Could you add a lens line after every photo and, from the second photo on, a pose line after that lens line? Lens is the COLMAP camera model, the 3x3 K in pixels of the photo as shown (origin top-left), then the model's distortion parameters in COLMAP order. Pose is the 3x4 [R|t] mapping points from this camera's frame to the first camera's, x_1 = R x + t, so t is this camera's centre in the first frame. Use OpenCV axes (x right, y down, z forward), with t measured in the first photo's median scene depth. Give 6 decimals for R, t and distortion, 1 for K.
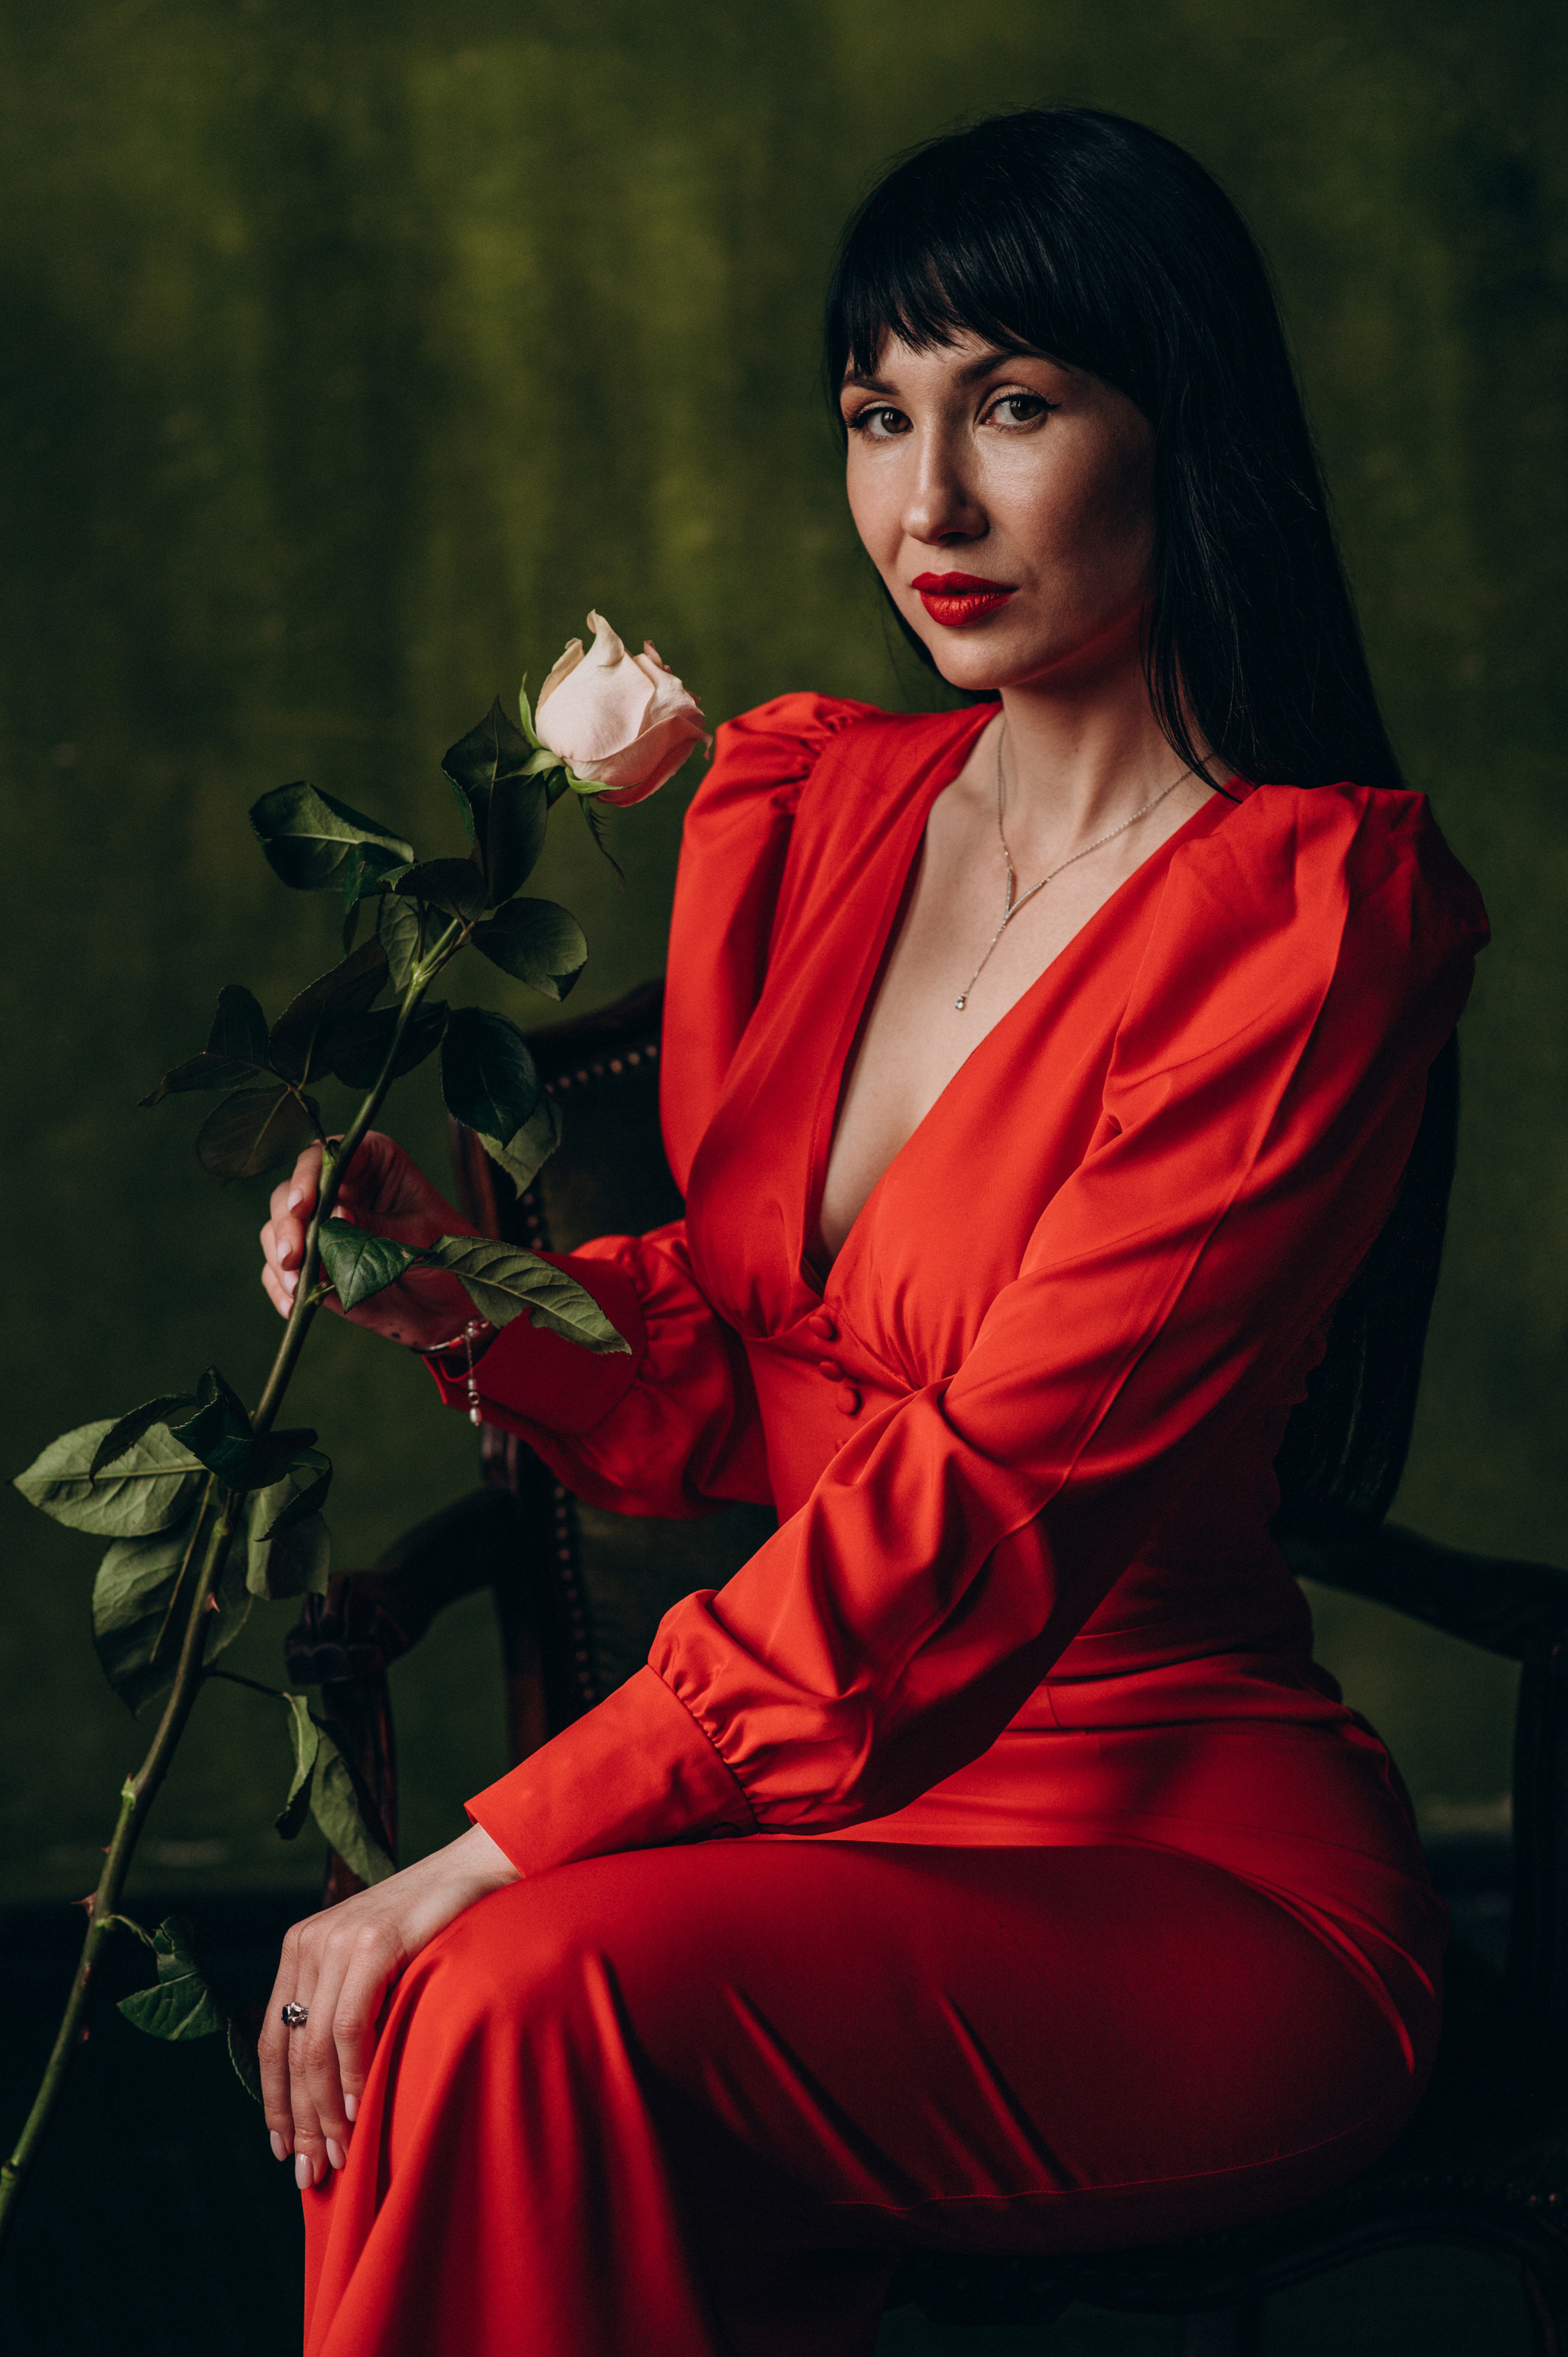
lens RADIAL K [[5757.9, 0, 784.0], [0, 5757.9, 1178.5], [0, 0, 1]] dist [0.444191, -0.132535]
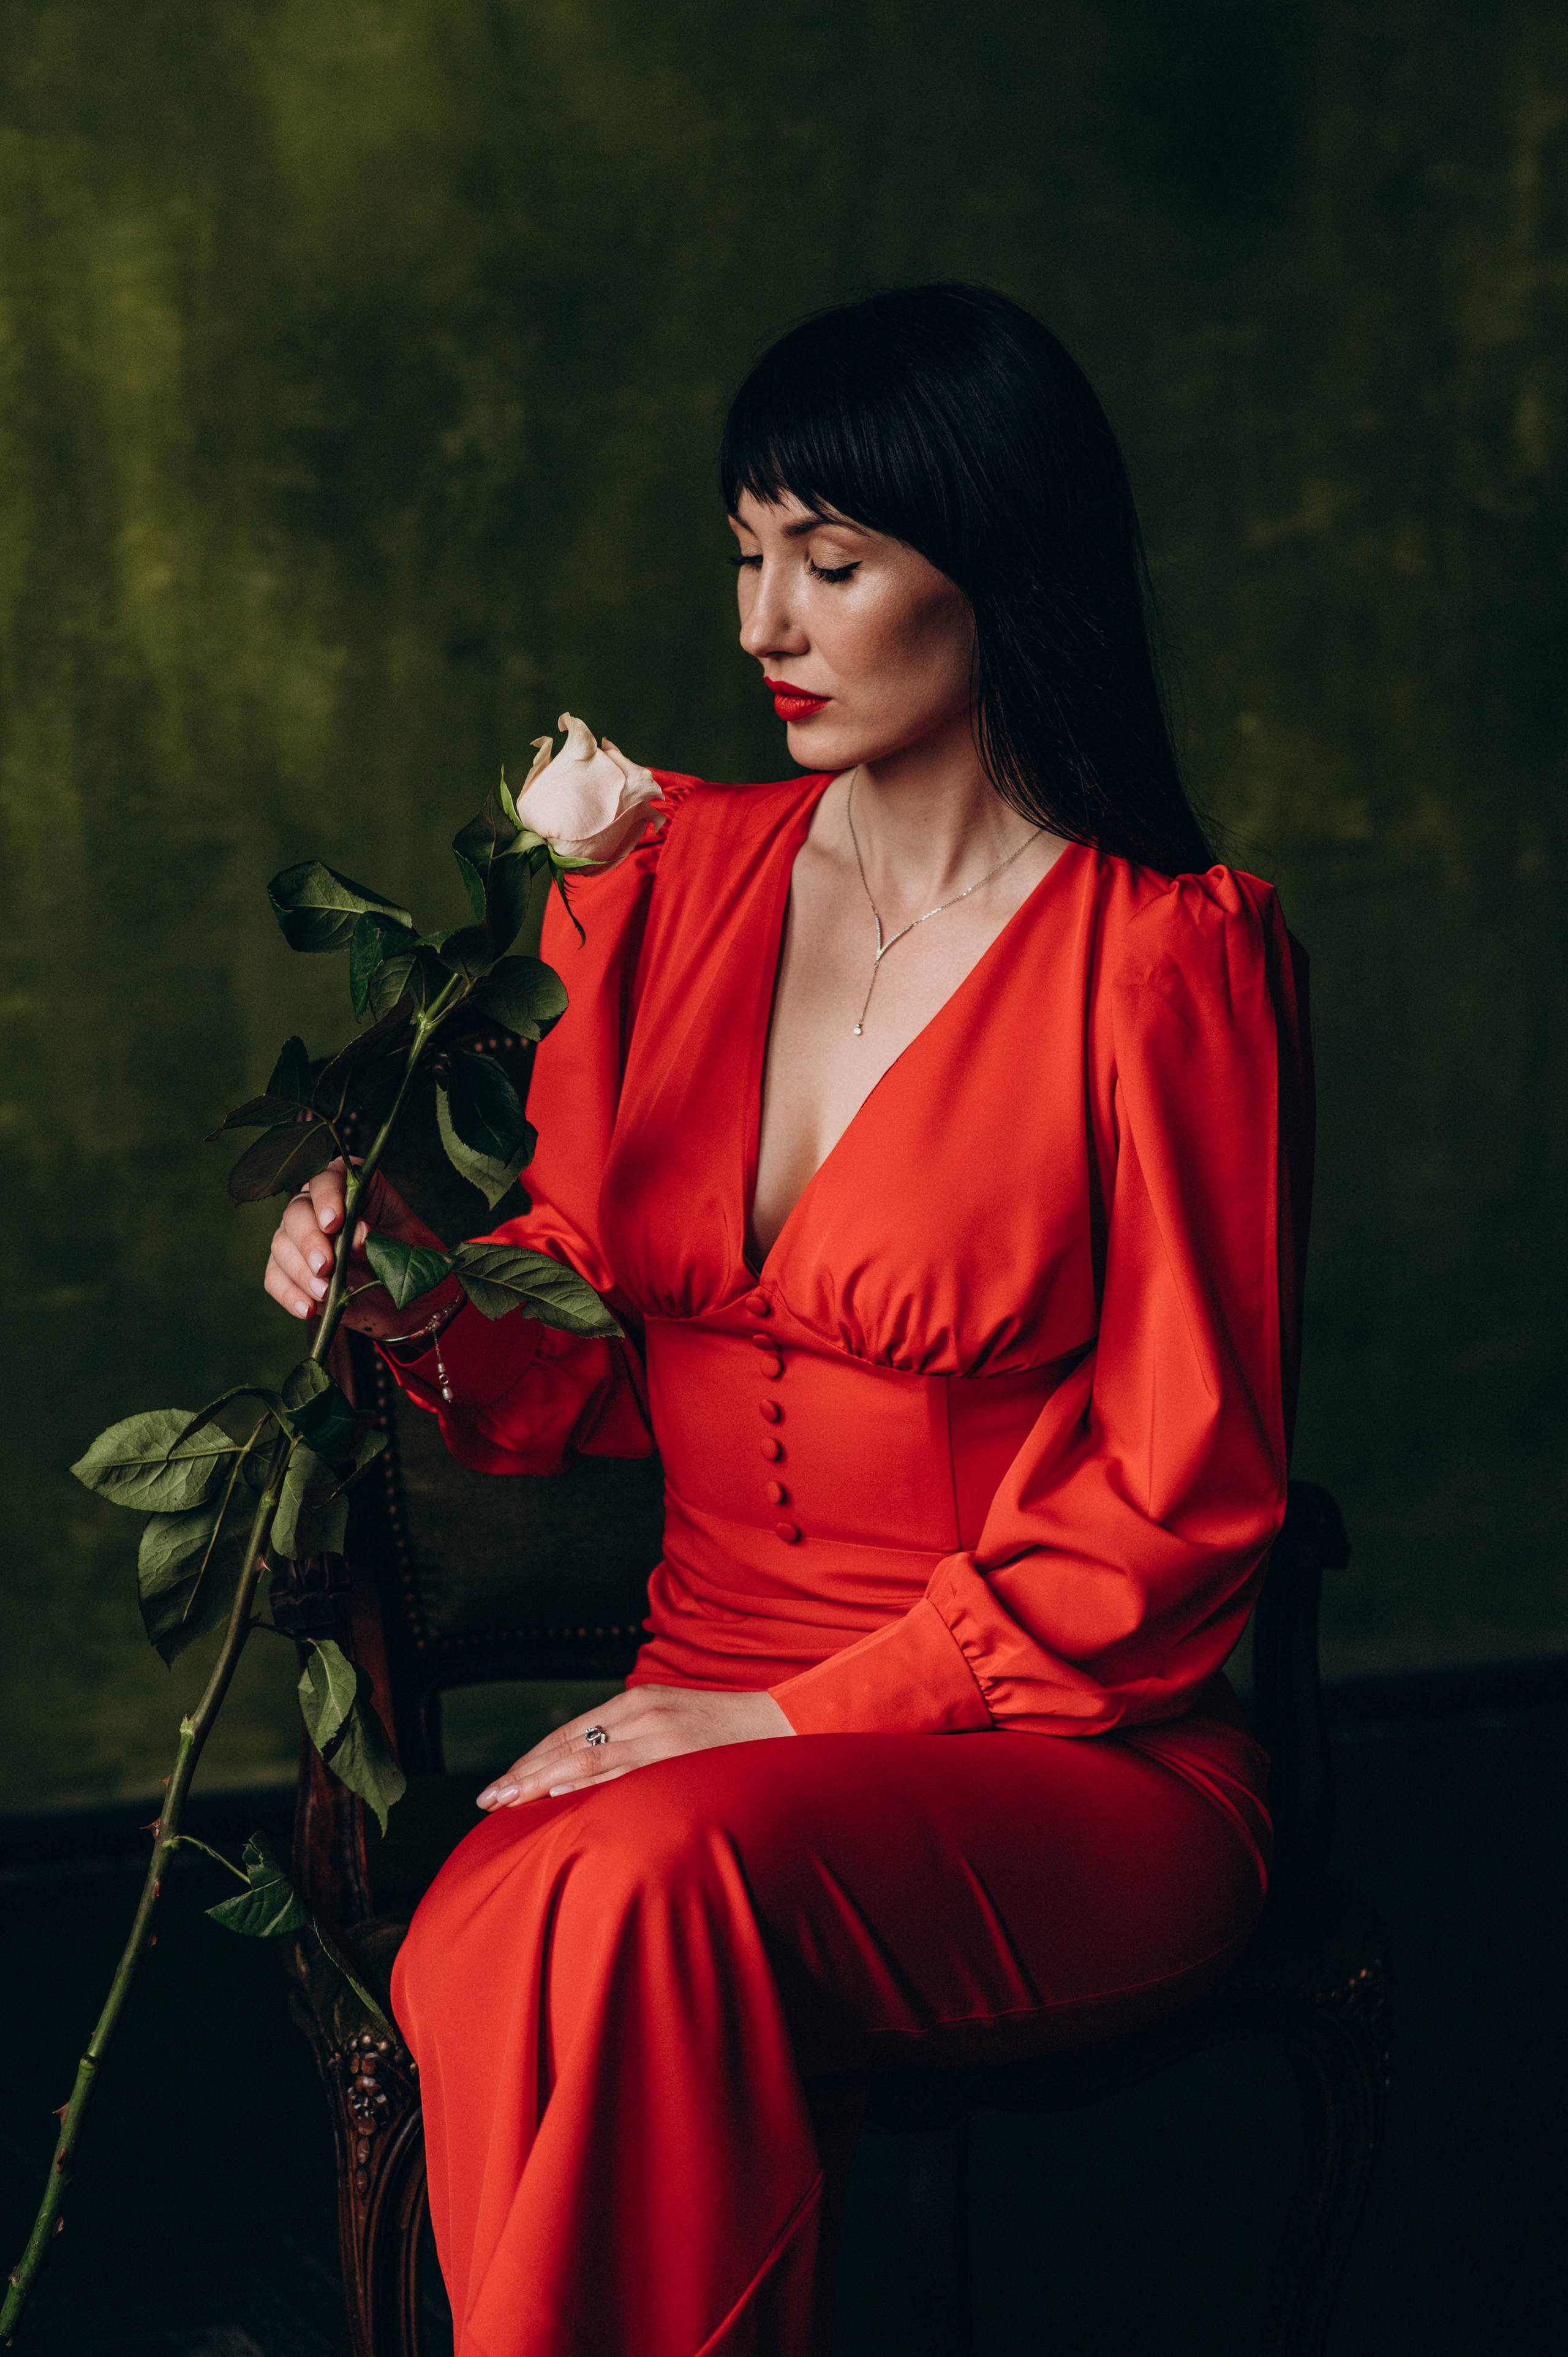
lens RADIAL K [[5737.1, 0, 784.0], [0, 5737.1, 1178.5], [0, 0, 1]] dist [0.868277, -5.764456]
pose [[0.972048, -0.035962, 0.232010, -0.262936], [0.032987, 0.999316, 0.016692, -0.020513], [-0.232451, -0.008572, 0.972570, -0.161251]]
